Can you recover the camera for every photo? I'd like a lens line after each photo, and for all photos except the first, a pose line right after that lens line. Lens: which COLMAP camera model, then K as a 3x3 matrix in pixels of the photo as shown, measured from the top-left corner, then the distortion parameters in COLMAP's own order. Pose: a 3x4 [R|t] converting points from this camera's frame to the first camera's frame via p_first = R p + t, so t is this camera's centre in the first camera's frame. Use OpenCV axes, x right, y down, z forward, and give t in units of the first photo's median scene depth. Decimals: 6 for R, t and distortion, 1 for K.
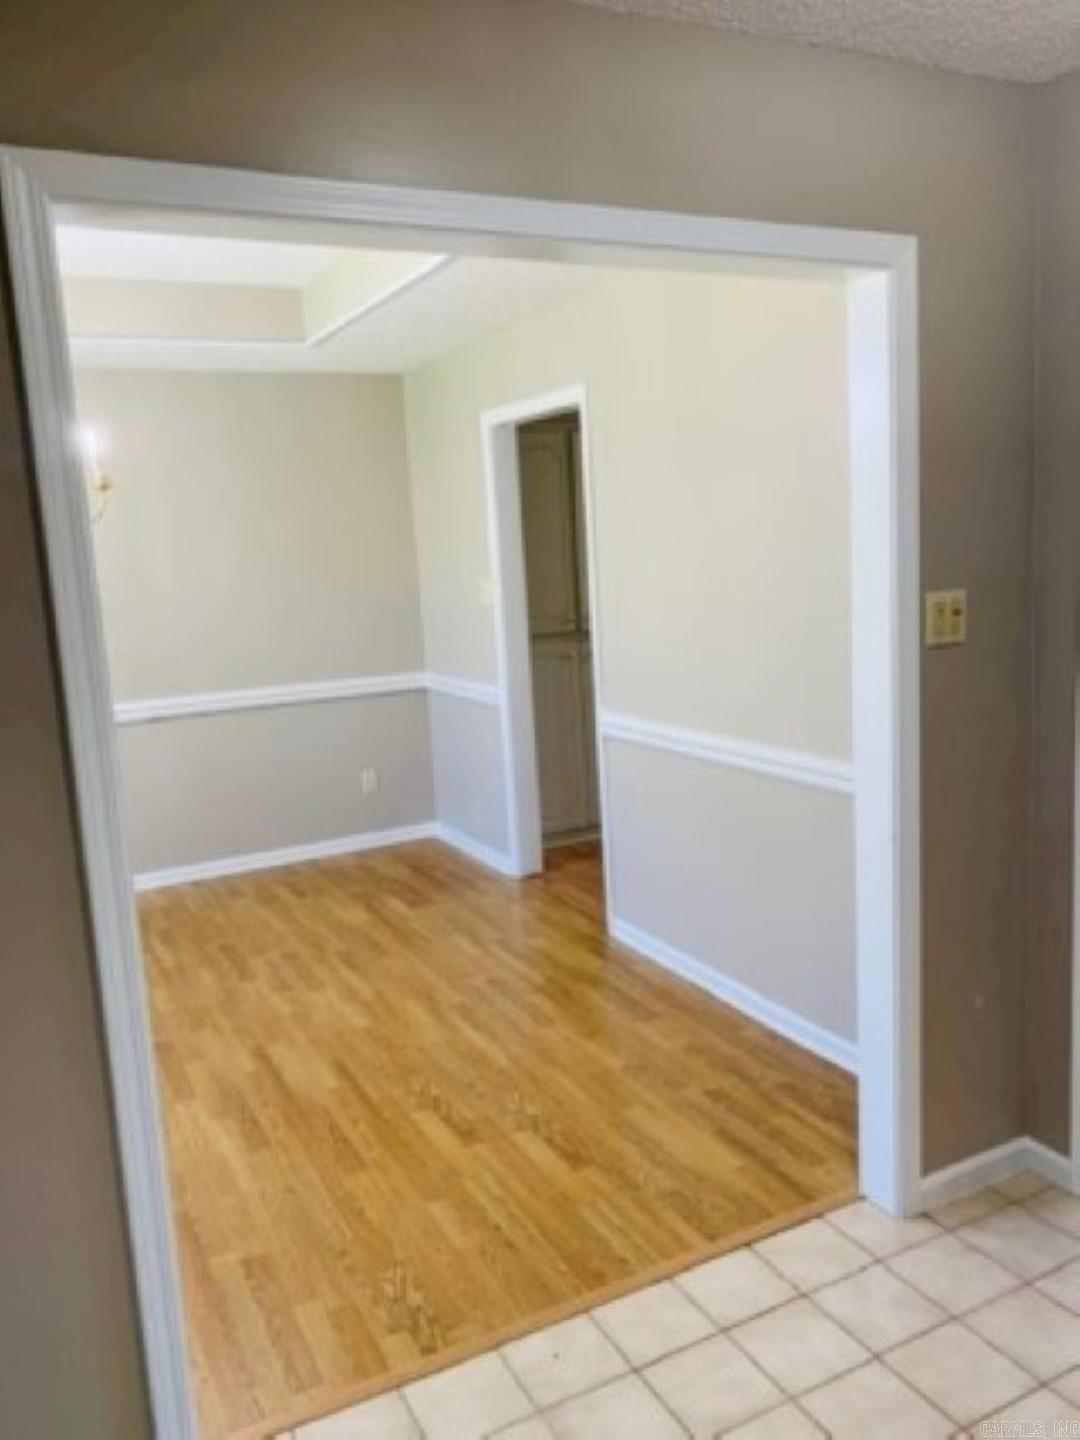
lens RADIAL K [[1112.9, 0, 540.0], [0, 1112.9, 720.0], [0, 0, 1]] dist [0.020983, -0.038412]
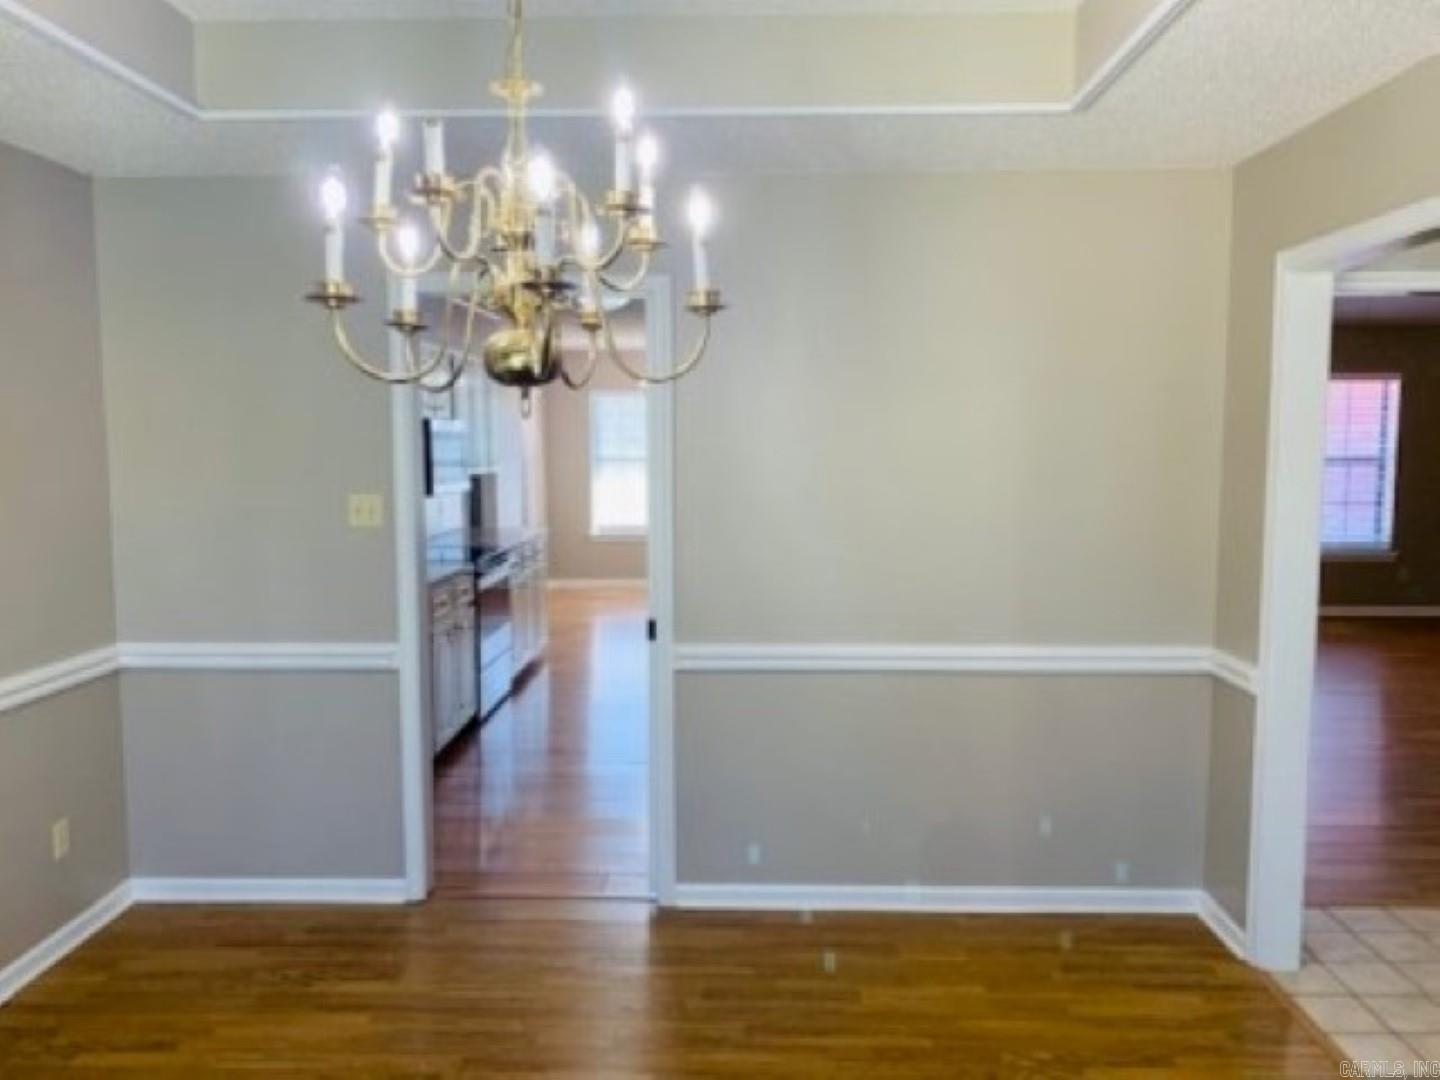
lens RADIAL K [[1112.9, 0, 720.0], [0, 1112.9, 540.0], [0, 0, 1]] dist [0.020983, -0.038412]
pose [[0.489458, -0.026785, 0.871616, -0.908134], [0.127052, 0.991053, -0.040891, -0.062073], [-0.862722, 0.130755, 0.488481, 0.723733]]
